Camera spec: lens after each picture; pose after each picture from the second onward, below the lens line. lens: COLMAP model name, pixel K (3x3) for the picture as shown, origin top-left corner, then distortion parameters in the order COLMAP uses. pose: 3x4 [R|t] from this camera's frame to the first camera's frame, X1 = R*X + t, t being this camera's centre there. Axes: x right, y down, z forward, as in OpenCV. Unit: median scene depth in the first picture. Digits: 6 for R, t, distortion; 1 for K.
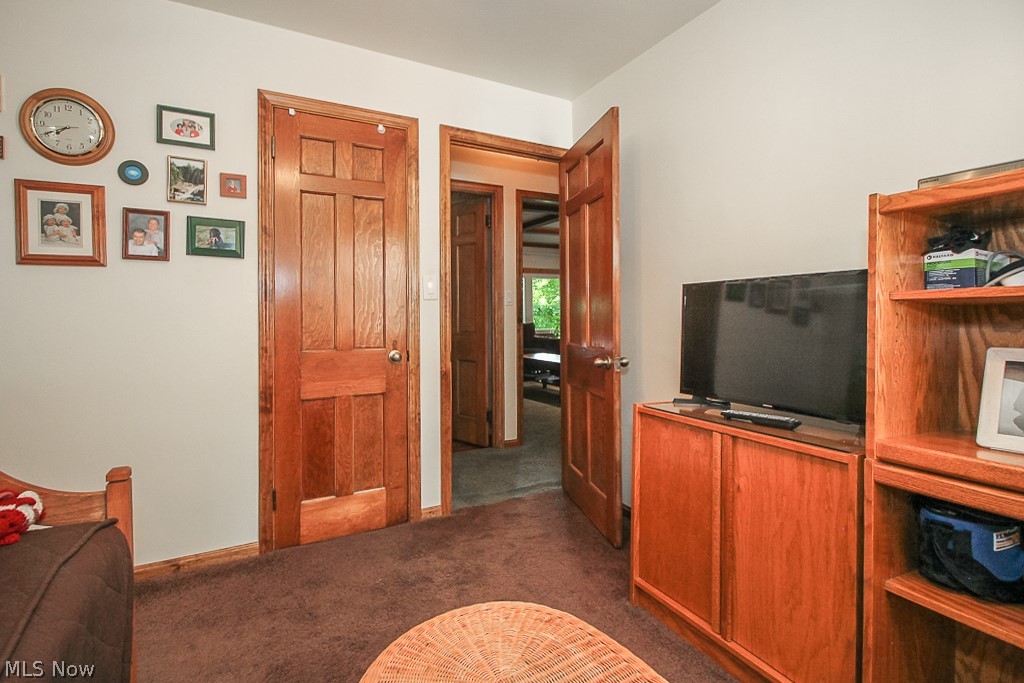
lens RADIAL K [[479.3, 0, 500.3], [0, 479.3, 323.2], [0, 0, 1]] dist [-0.001891, -0.000988]
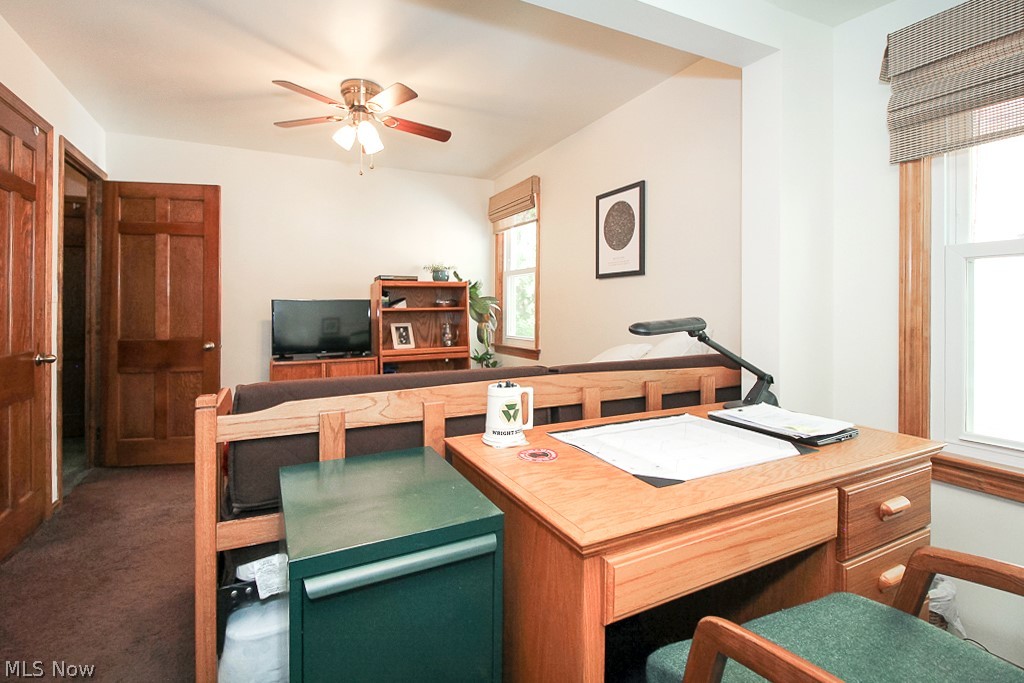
lens RADIAL K [[479.3, 0, 500.3], [0, 479.3, 323.2], [0, 0, 1]] dist [-0.001891, -0.000988]
pose [[0.039107, -0.016867, 0.999093, -1.513557], [0.016492, 0.999732, 0.016232, -0.002090], [-0.999099, 0.015843, 0.039374, -0.006055]]
